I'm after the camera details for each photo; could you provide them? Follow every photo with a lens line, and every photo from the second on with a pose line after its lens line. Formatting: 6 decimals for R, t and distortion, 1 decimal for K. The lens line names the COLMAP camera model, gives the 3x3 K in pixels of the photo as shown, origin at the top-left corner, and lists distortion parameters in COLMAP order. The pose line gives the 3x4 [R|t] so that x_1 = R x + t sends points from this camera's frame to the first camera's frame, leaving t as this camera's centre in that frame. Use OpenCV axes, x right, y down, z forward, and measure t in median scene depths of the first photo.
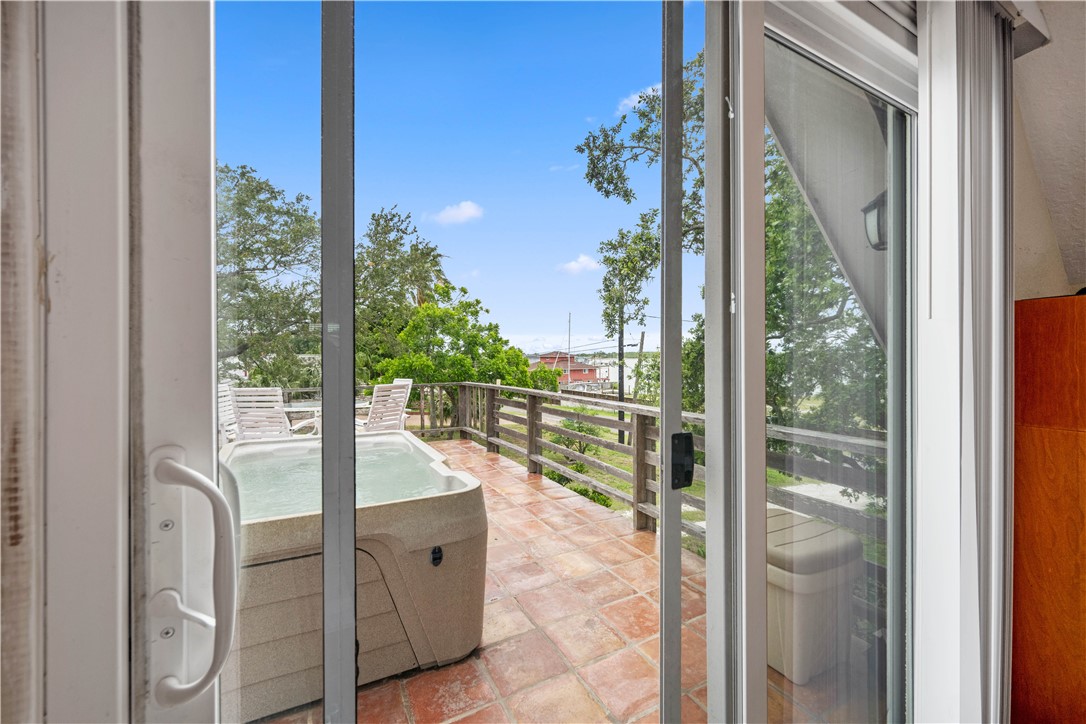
lens RADIAL K [[435.8, 0, 543.5], [0, 435.8, 354.4], [0, 0, 1]] dist [-0.000264, -0.000048]
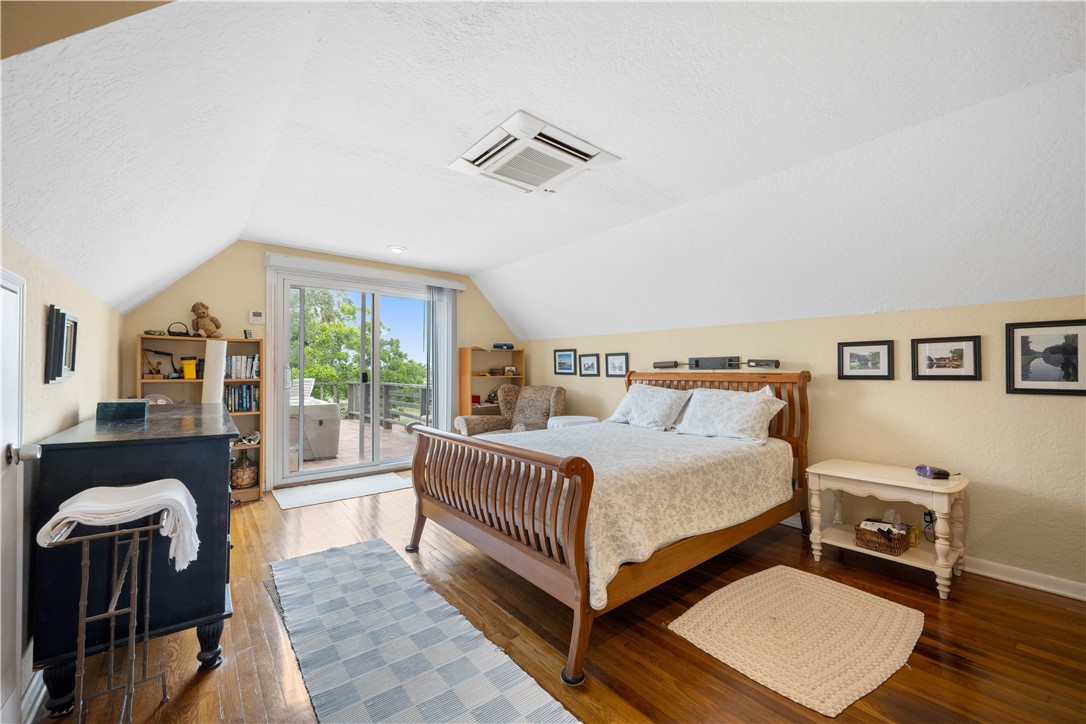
lens RADIAL K [[429.6, 0, 548.6], [0, 429.6, 367.7], [0, 0, 1]] dist [-0.000144, -0.000165]
pose [[0.980579, 0.002988, 0.196103, 0.068768], [-0.002606, 0.999994, -0.002207, 0.004817], [-0.196108, 0.001653, 0.980581, -0.215091]]
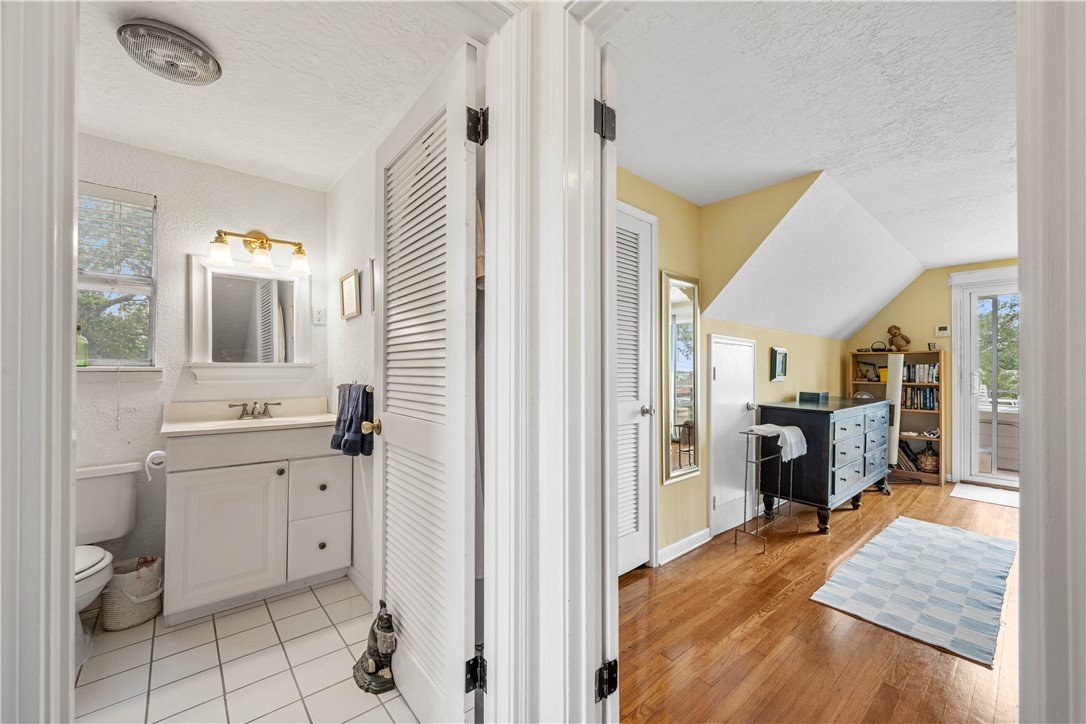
lens RADIAL K [[429.6, 0, 548.6], [0, 429.6, 367.7], [0, 0, 1]] dist [-0.000144, -0.000165]
pose [[0.228653, -0.005177, -0.973494, 0.156255], [-0.003727, 0.999974, -0.006193, 0.003455], [0.973501, 0.005044, 0.228628, -0.256695]]
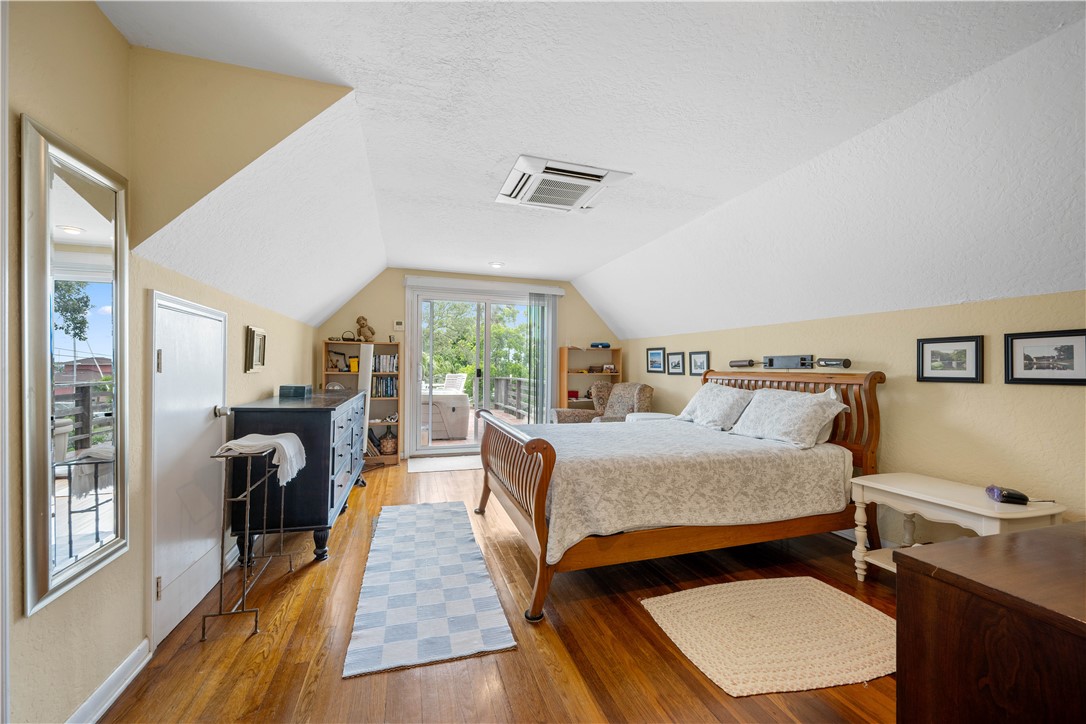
lens RADIAL K [[429.6, 0, 548.6], [0, 429.6, 367.7], [0, 0, 1]] dist [-0.000144, -0.000165]
pose [[0.984776, 0.010871, -0.173491, 0.111447], [-0.010073, 0.999934, 0.005476, 0.004527], [0.173539, -0.003645, 0.984820, -0.235103]]
